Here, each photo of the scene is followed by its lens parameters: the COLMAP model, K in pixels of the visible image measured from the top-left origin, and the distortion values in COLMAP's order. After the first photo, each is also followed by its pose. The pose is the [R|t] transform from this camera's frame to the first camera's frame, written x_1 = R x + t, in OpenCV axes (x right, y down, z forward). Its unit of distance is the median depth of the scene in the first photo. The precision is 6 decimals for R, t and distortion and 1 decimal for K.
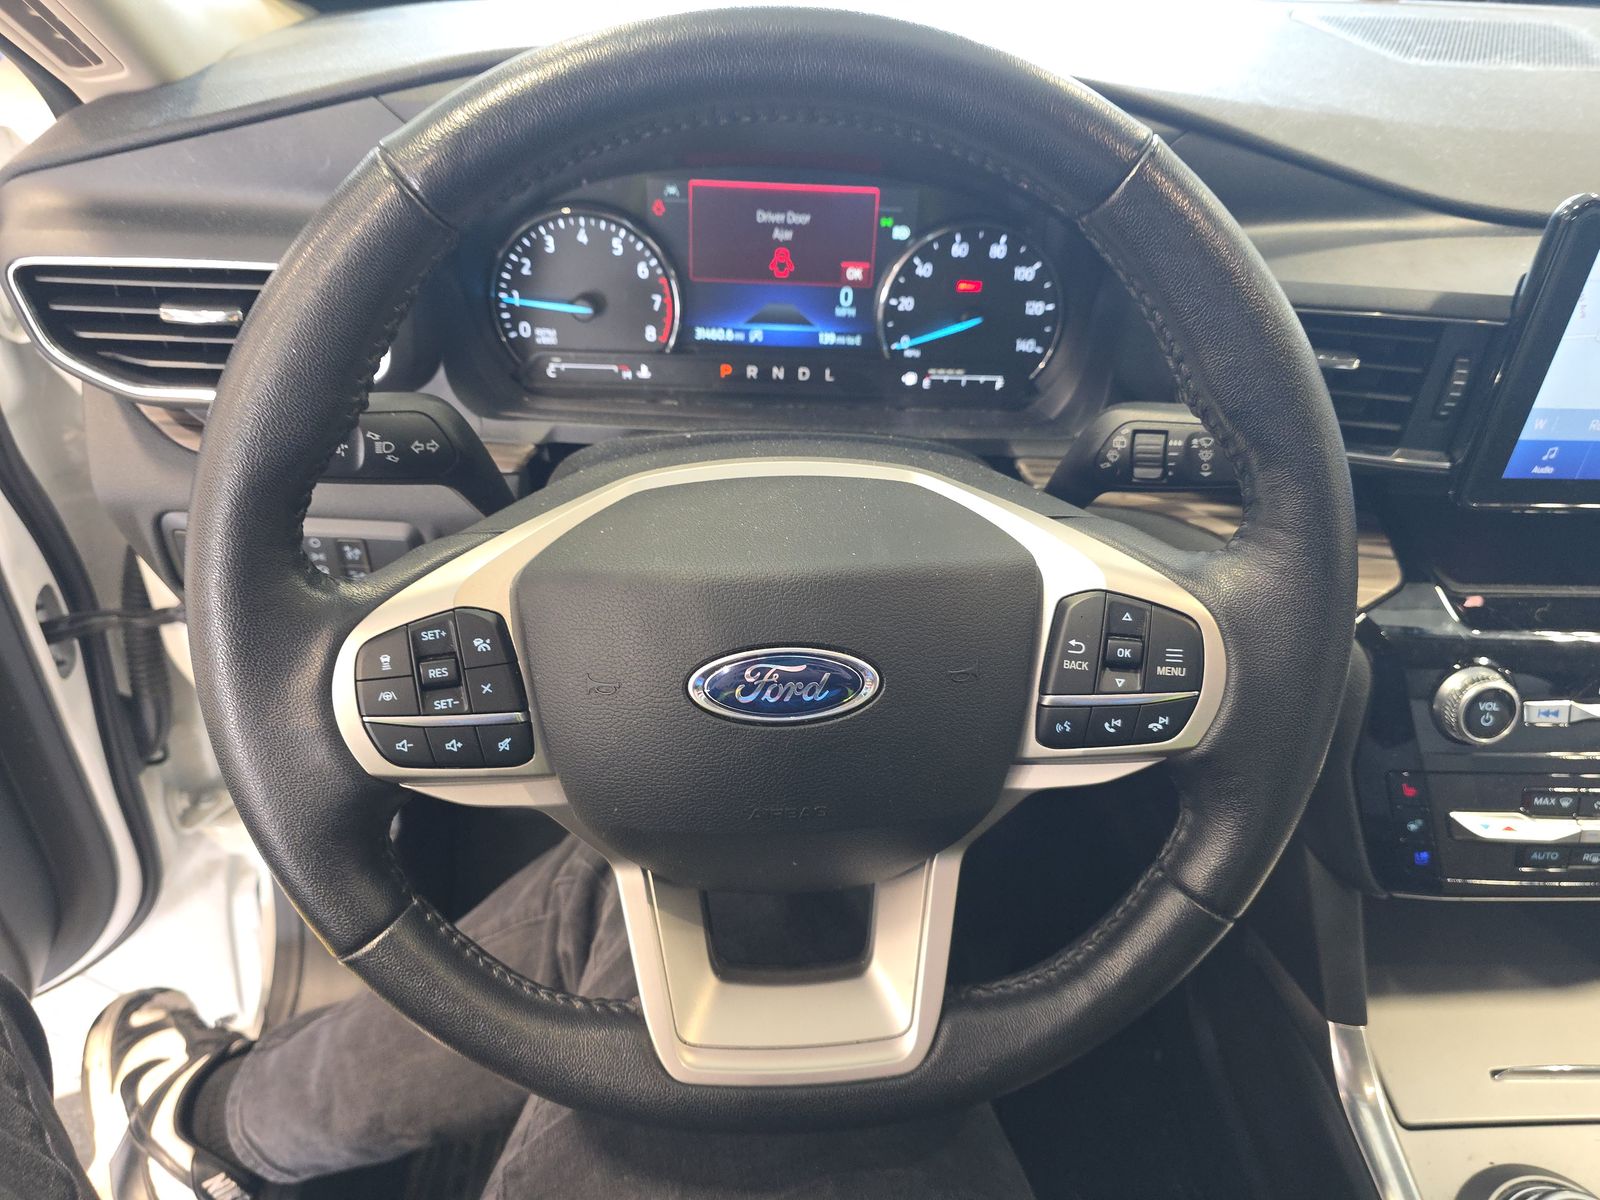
lens RADIAL K [[1086.2, 0, 798.6], [0, 1086.2, 595.6], [0, 0, 1]] dist [0.037816, -0.002541]
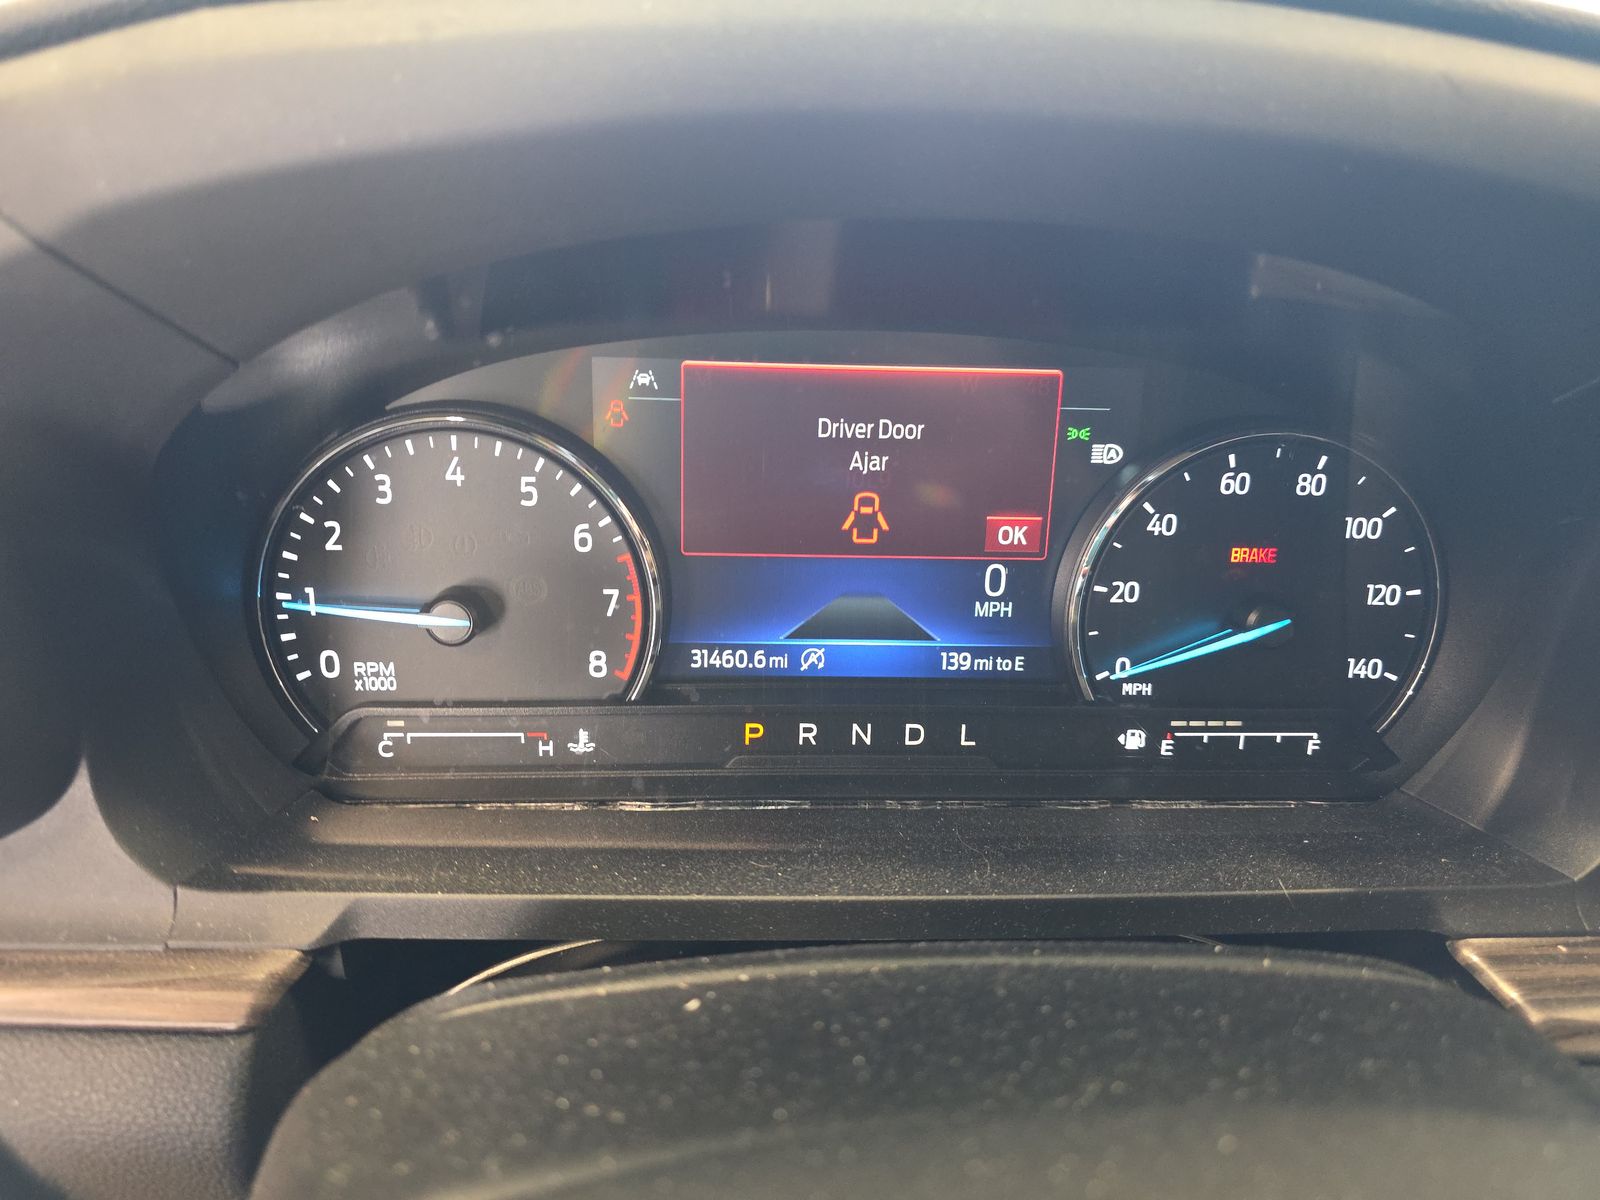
lens RADIAL K [[1086.2, 0, 793.6], [0, 1086.2, 597.0], [0, 0, 1]] dist [0.037816, -0.002541]
pose [[0.999250, -0.023142, 0.031034, -0.064318], [0.030007, 0.969502, -0.243239, -0.151209], [-0.024458, 0.243988, 0.969470, 0.530822]]
